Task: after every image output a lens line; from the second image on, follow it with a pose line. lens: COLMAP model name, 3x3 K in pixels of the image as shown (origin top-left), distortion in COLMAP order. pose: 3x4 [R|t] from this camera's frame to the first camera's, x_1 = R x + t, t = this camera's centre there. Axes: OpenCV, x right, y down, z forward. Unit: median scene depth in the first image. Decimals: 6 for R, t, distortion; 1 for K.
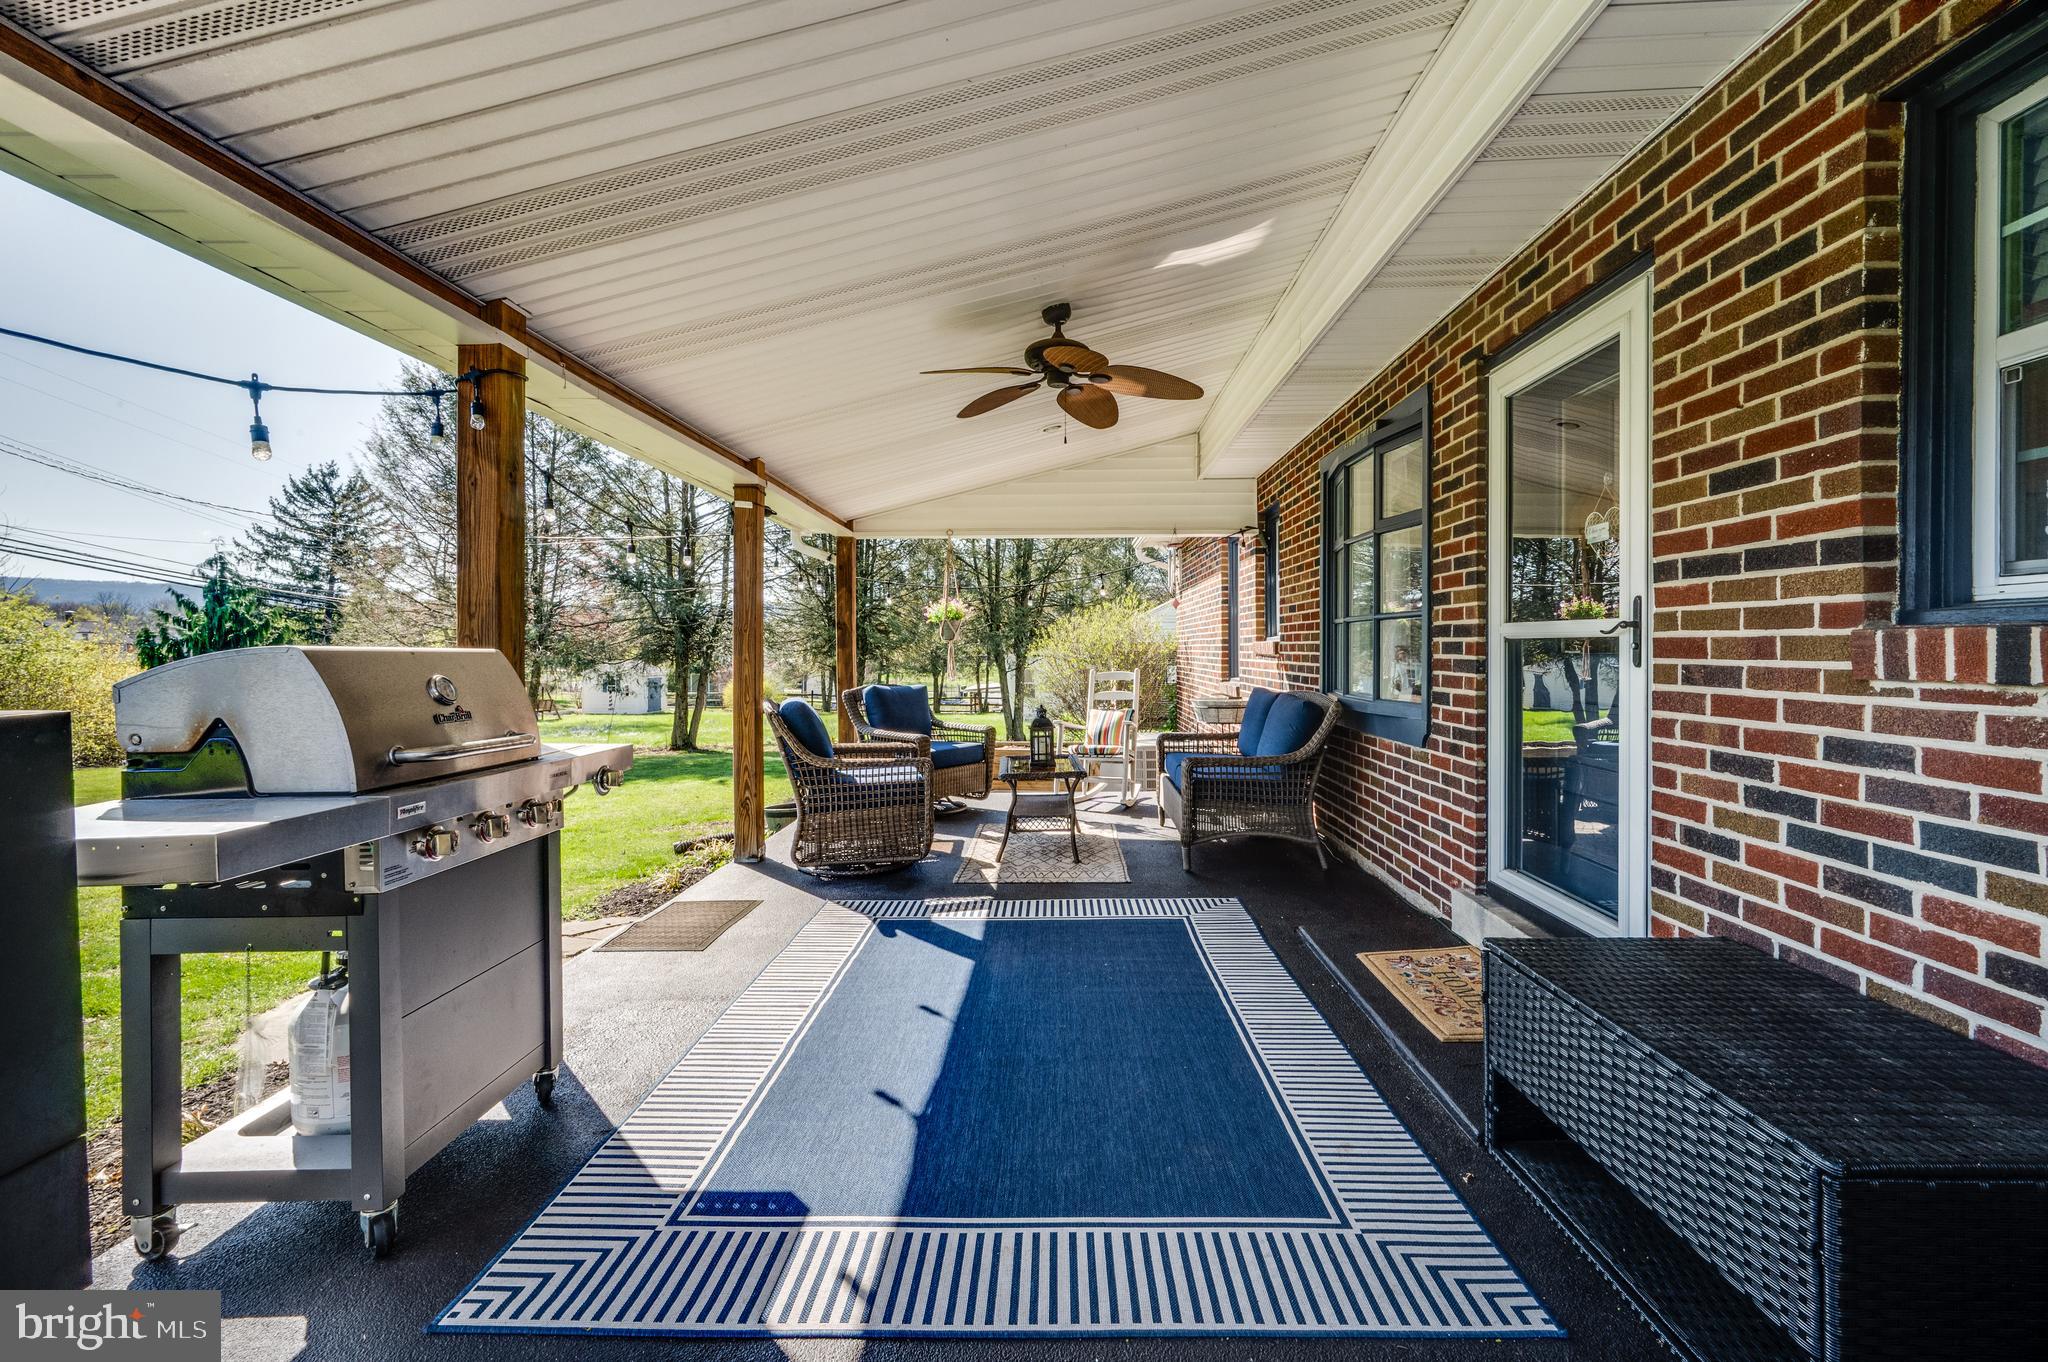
lens RADIAL K [[822.3, 0, 1033.7], [0, 822.3, 665.8], [0, 0, 1]] dist [-0.000245, 0.000133]
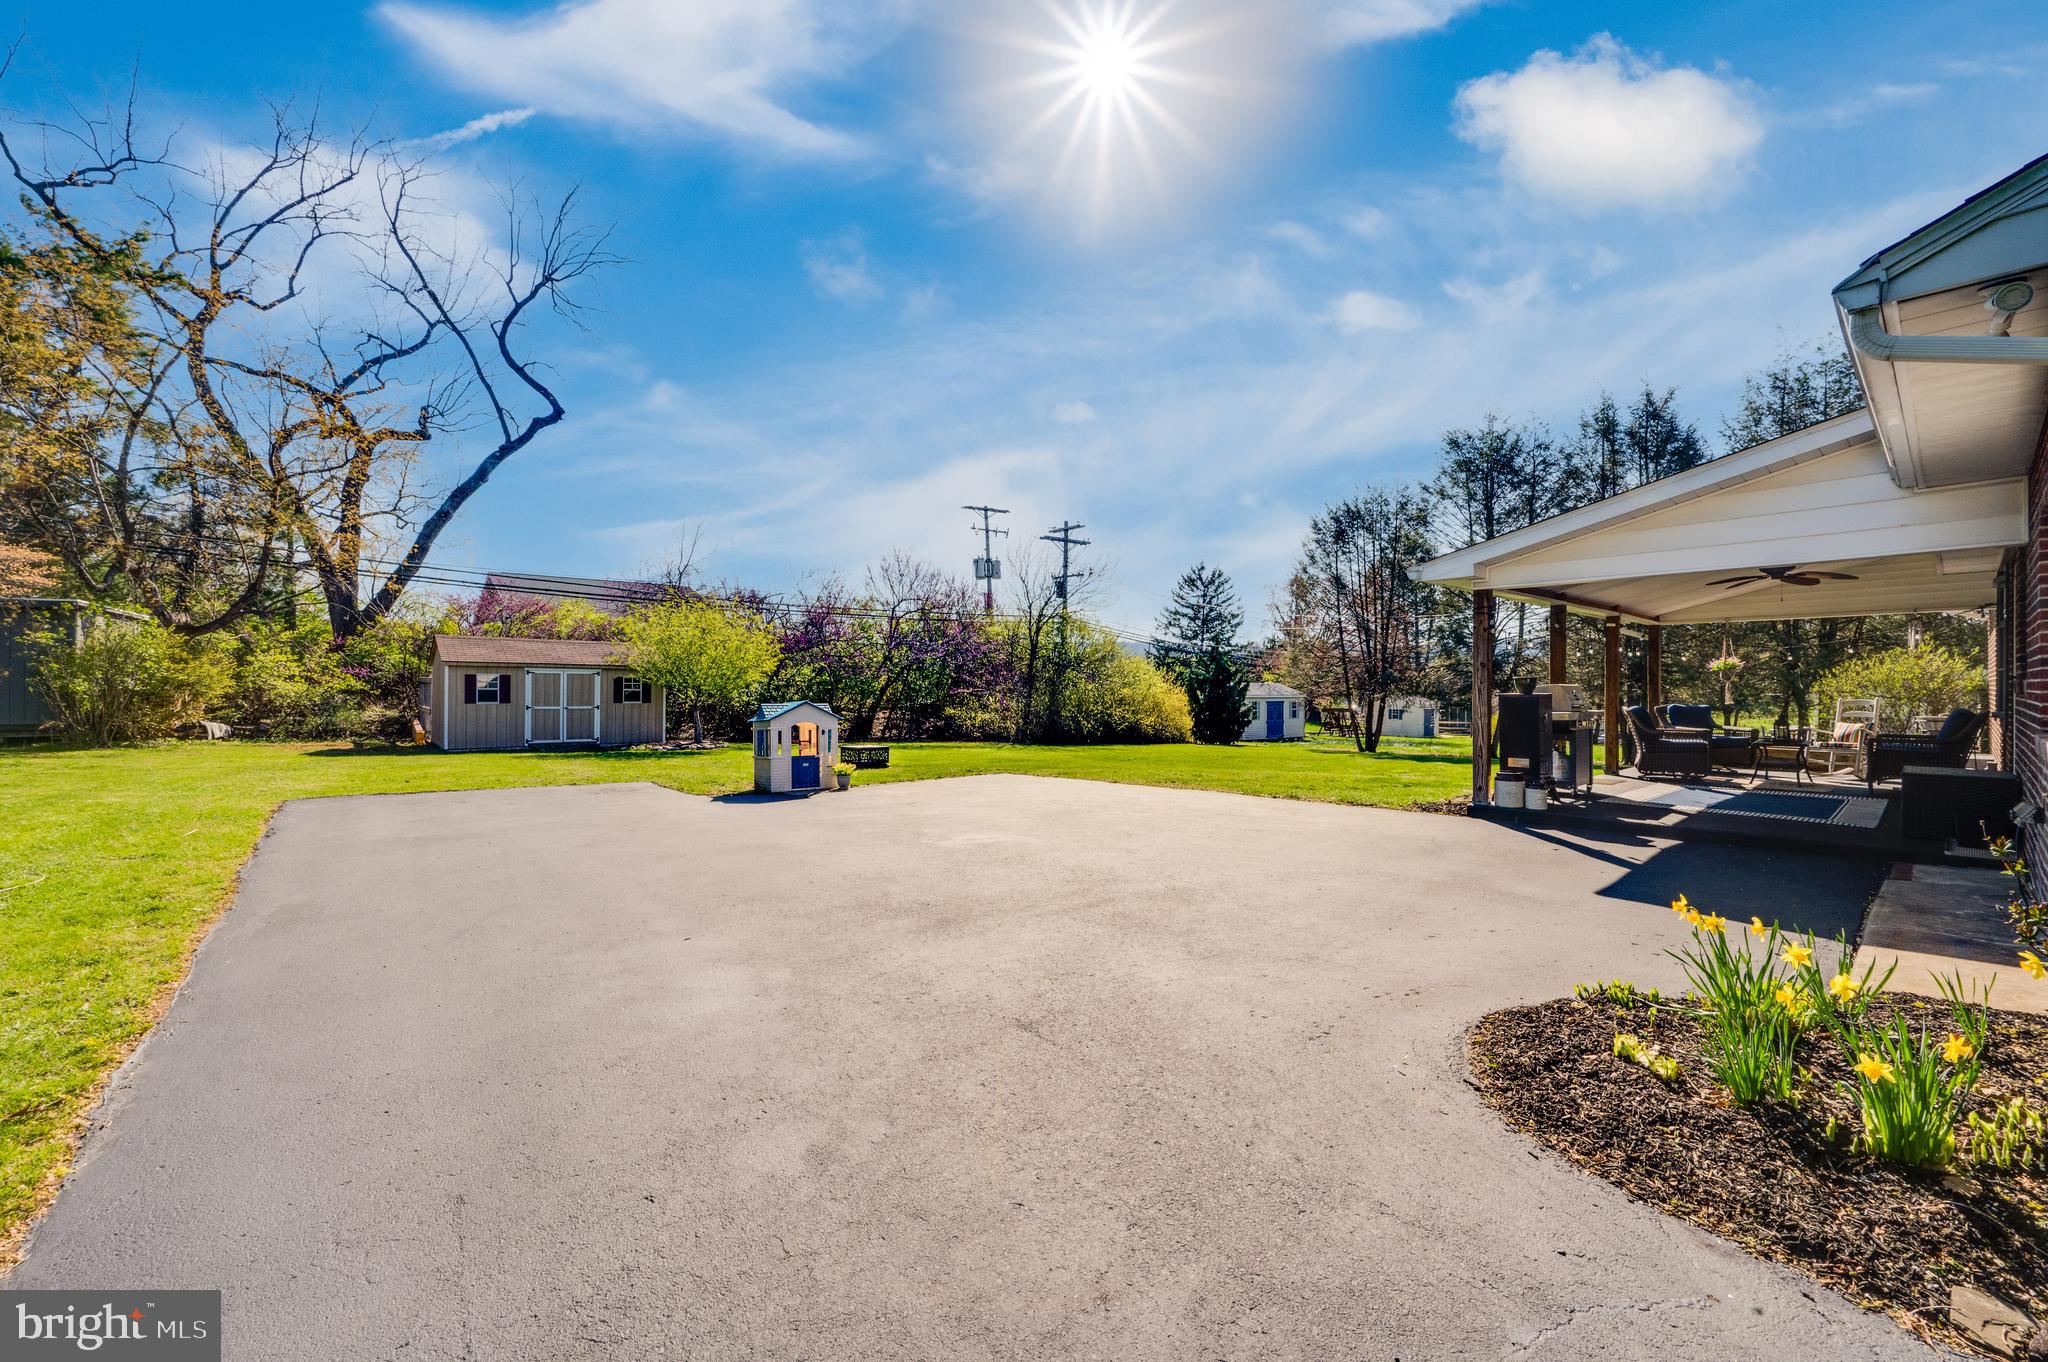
lens RADIAL K [[857.7, 0, 999.2], [0, 857.7, 686.2], [0, 0, 1]] dist [0.002257, 0.000230]
pose [[0.682274, 0.002882, -0.731091, 0.182905], [-0.016243, 0.999805, -0.011217, 0.027118], [0.730917, 0.019528, 0.682187, -1.416723]]
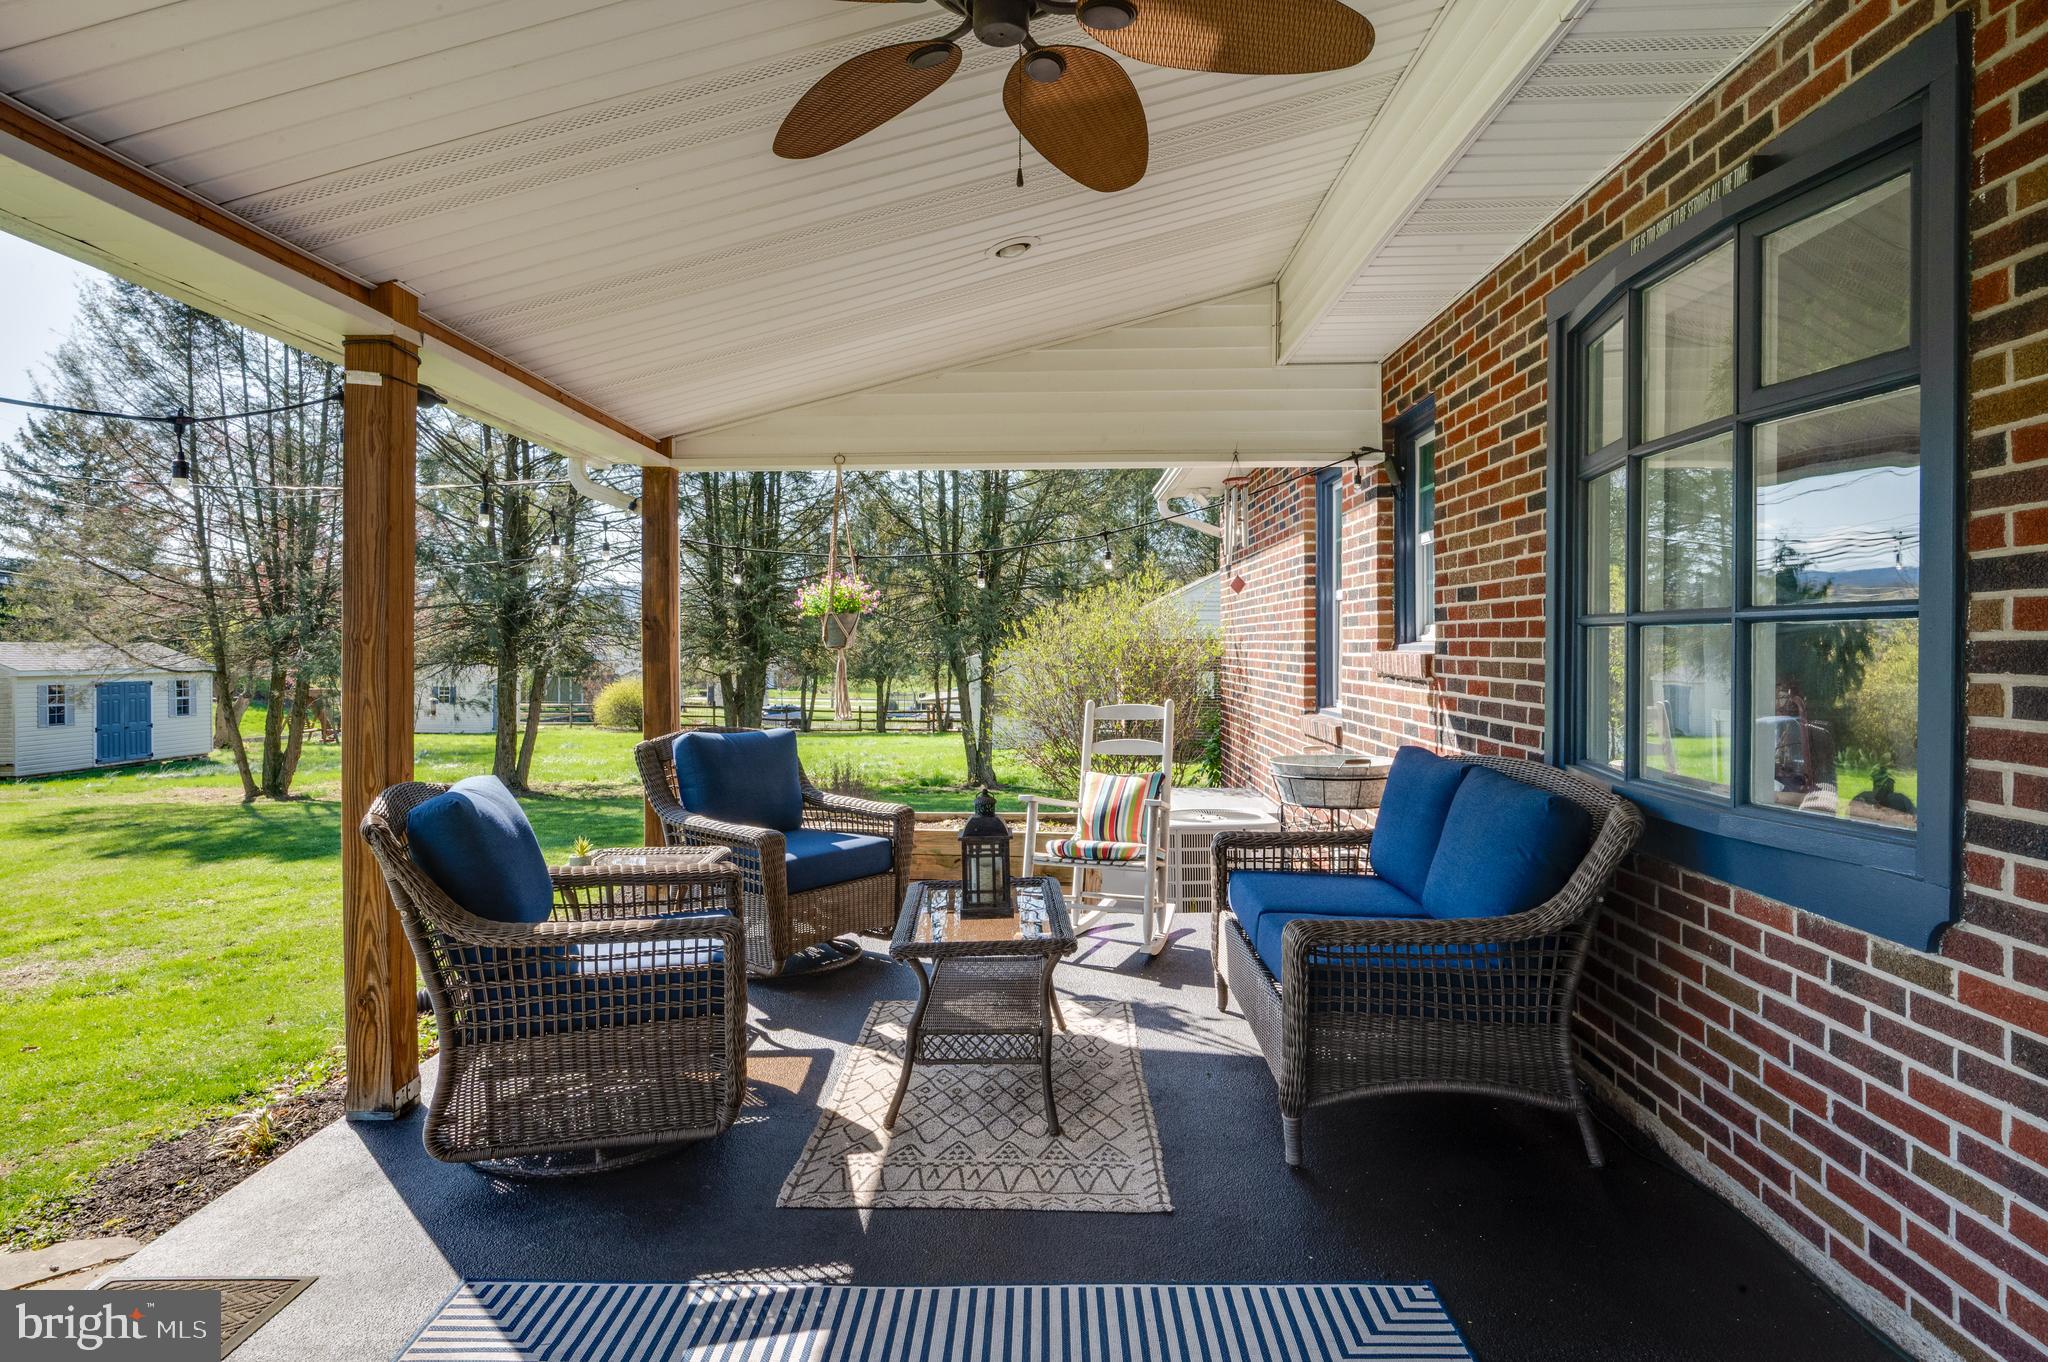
lens RADIAL K [[947.4, 0, 1014.8], [0, 947.4, 655.4], [0, 0, 1]] dist [-0.008804, 0.000115]
pose [[0.999939, 0.001203, -0.010939, 0.027041], [-0.001213, 0.999999, -0.000990, -0.026062], [0.010938, 0.001003, 0.999940, 0.350138]]
